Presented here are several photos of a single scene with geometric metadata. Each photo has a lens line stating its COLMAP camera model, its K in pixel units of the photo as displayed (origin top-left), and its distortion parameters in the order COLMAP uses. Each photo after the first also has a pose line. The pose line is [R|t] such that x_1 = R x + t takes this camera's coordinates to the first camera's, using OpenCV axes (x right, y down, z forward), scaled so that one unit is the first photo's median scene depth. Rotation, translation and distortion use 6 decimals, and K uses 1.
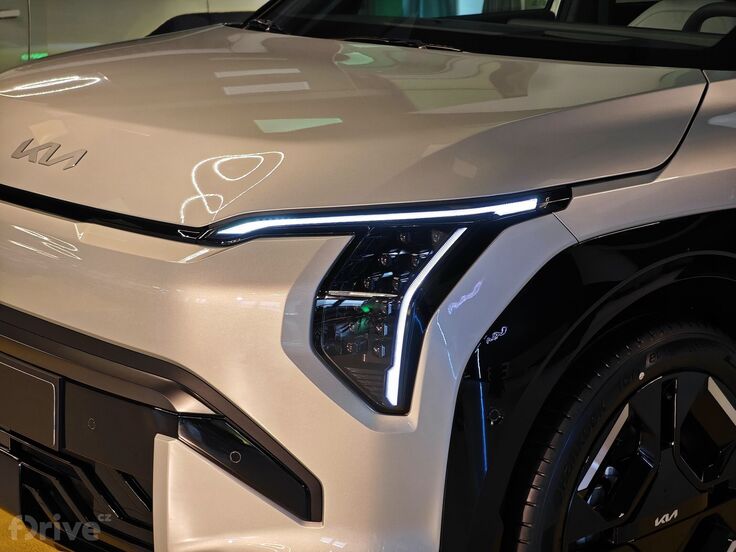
lens RADIAL K [[1639.4, 0, 369.7], [0, 1639.4, 278.0], [0, 0, 1]] dist [-0.115616, 0.000000]
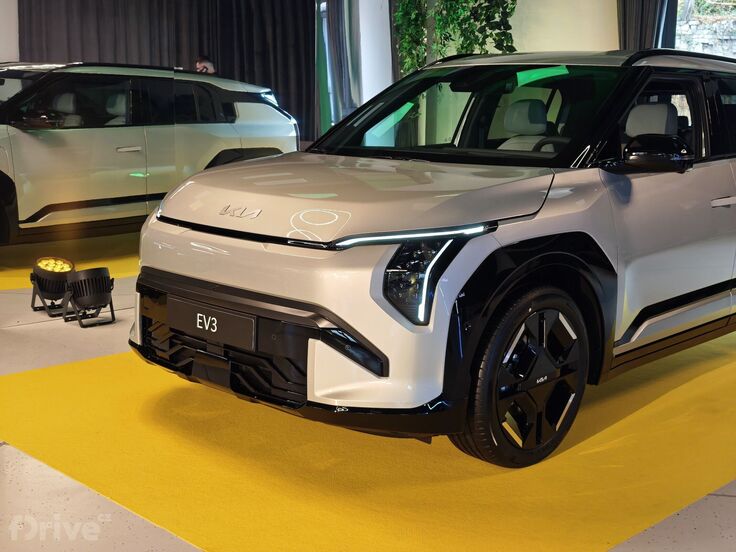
lens RADIAL K [[986.0, 0, 365.1], [0, 986.0, 273.3], [0, 0, 1]] dist [-0.037572, 0.000000]
pose [[0.998565, -0.017632, 0.050564, -0.118752], [0.019374, 0.999228, -0.034175, 0.054240], [-0.049923, 0.035105, 0.998136, -0.290048]]
